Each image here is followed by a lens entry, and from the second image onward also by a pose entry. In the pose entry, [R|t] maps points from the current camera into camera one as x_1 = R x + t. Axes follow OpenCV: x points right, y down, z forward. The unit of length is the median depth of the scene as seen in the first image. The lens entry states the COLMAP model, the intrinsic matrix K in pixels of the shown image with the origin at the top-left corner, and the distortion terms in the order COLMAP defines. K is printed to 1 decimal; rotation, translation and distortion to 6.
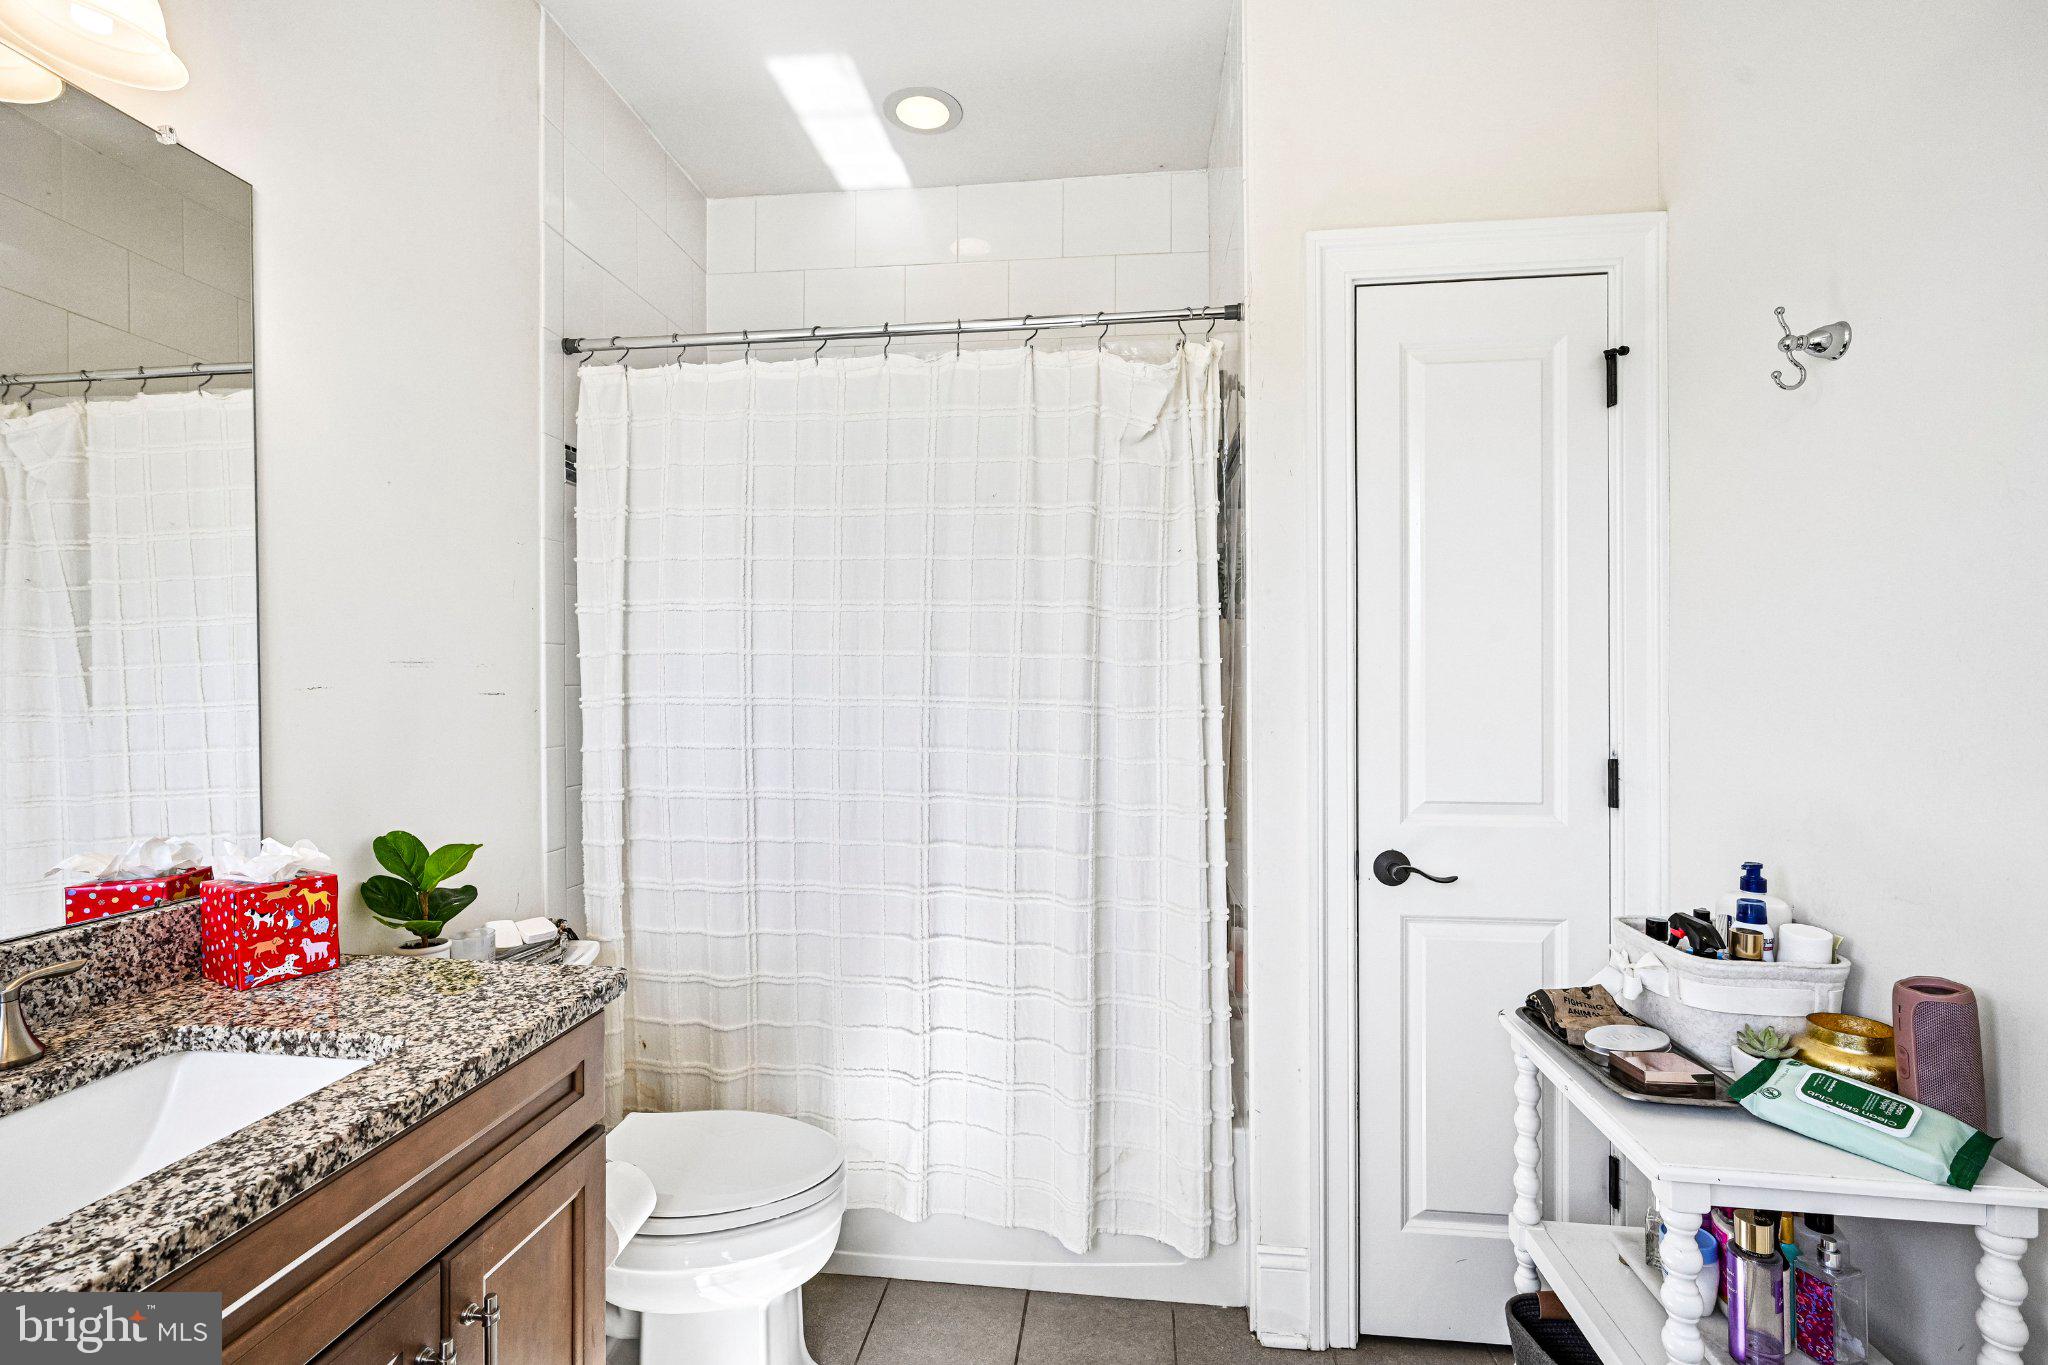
lens RADIAL K [[906.8, 0, 1023.9], [0, 906.8, 683.4], [0, 0, 1]] dist [-0.000229, 0.000166]
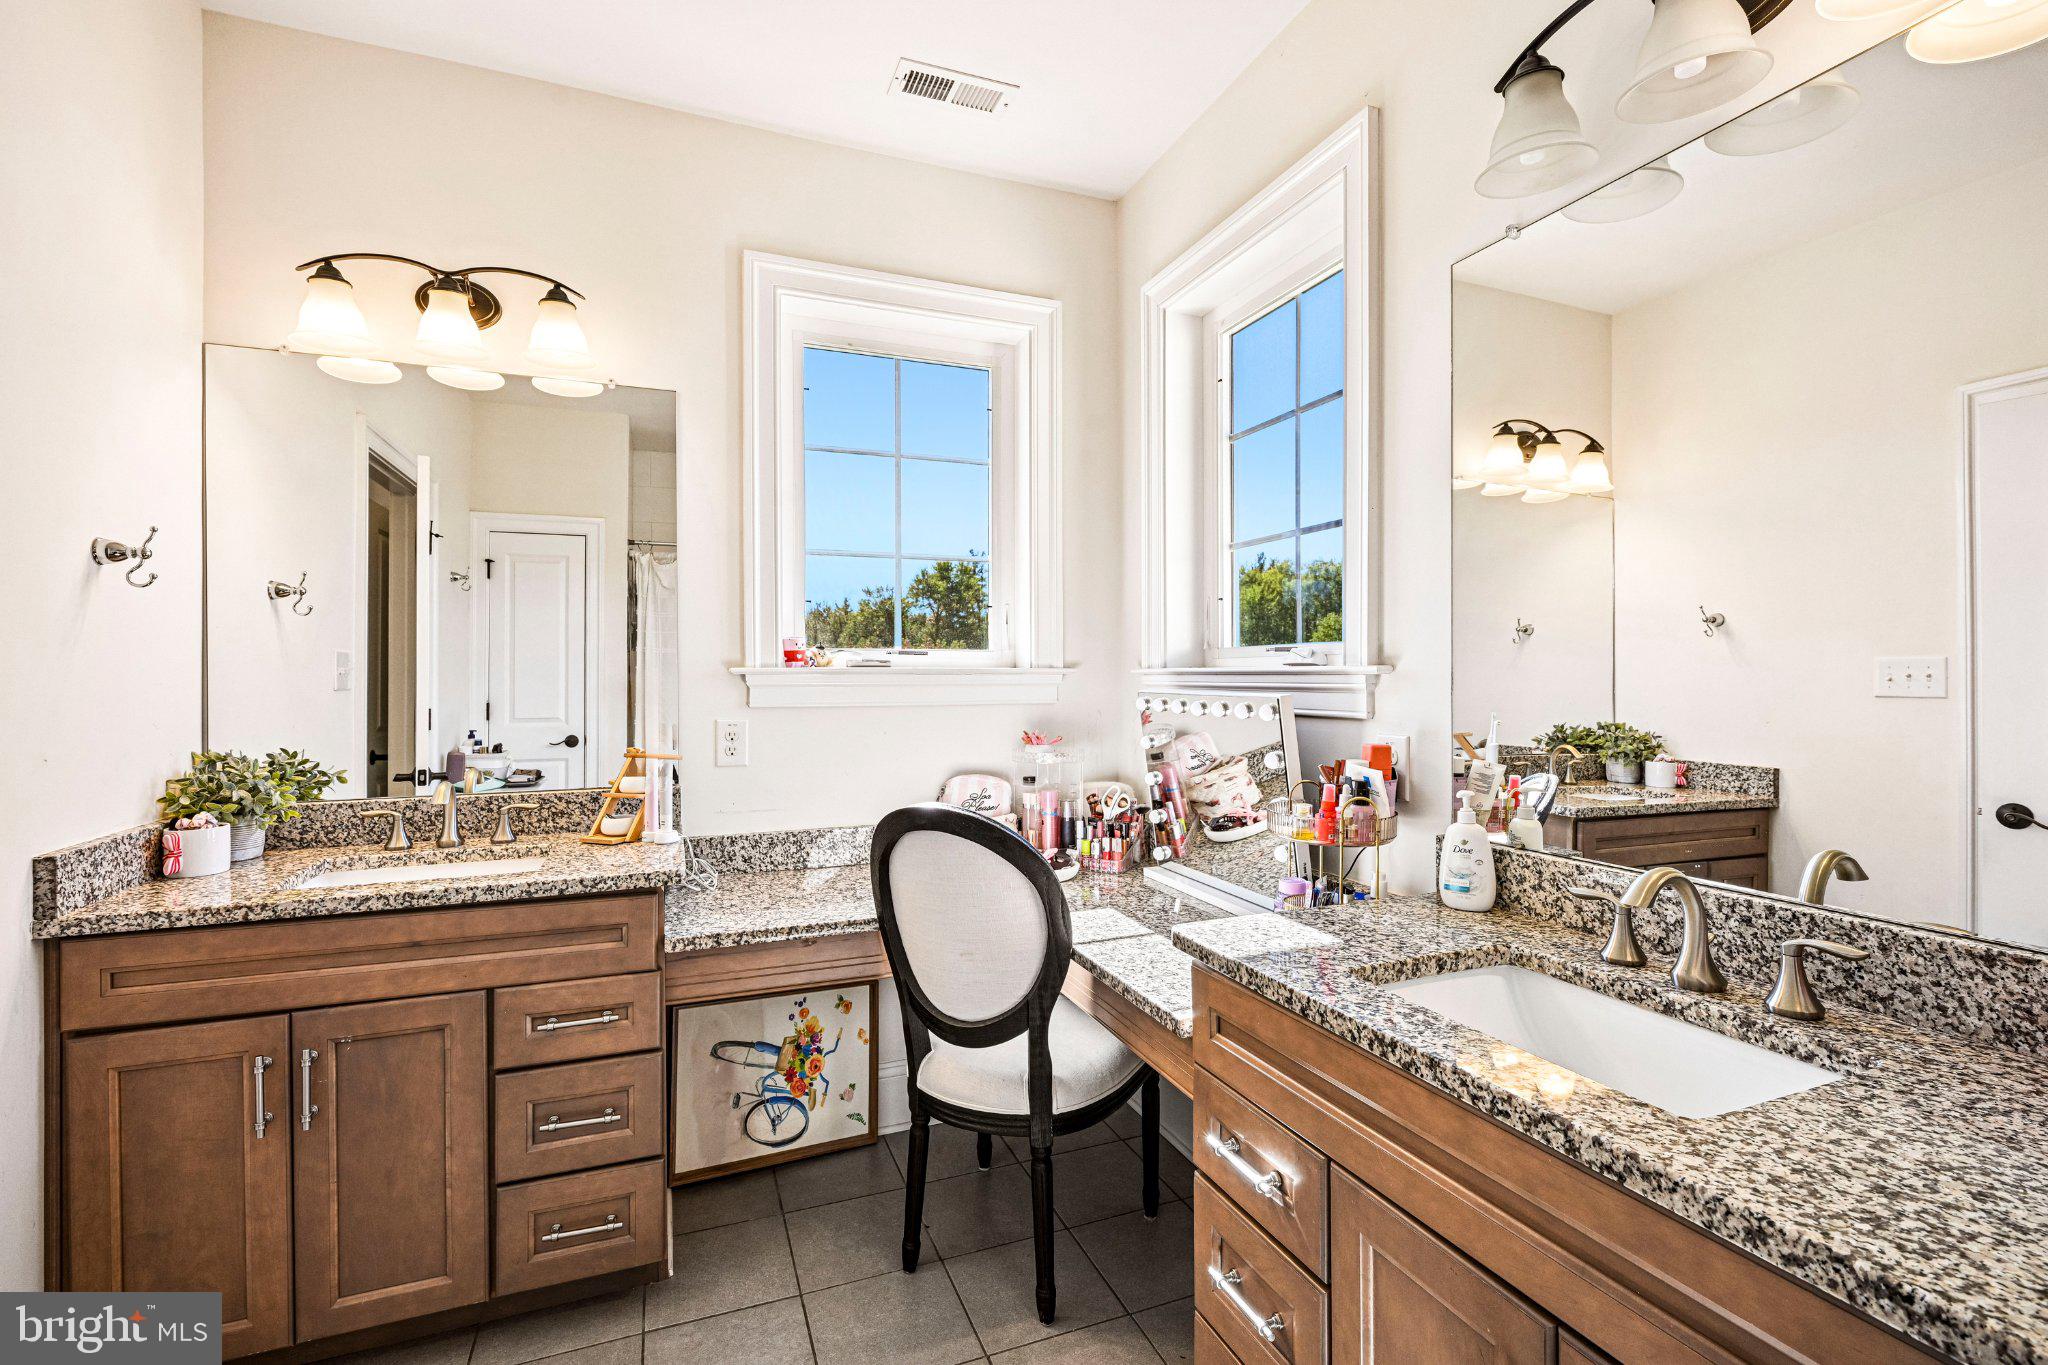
lens RADIAL K [[906.8, 0, 1023.9], [0, 906.8, 680.2], [0, 0, 1]] dist [-0.000229, 0.000166]
pose [[-0.878295, 0.004288, -0.478100, 0.209930], [0.002221, 0.999986, 0.004889, 0.008289], [0.478114, 0.003232, -0.878292, 1.437113]]
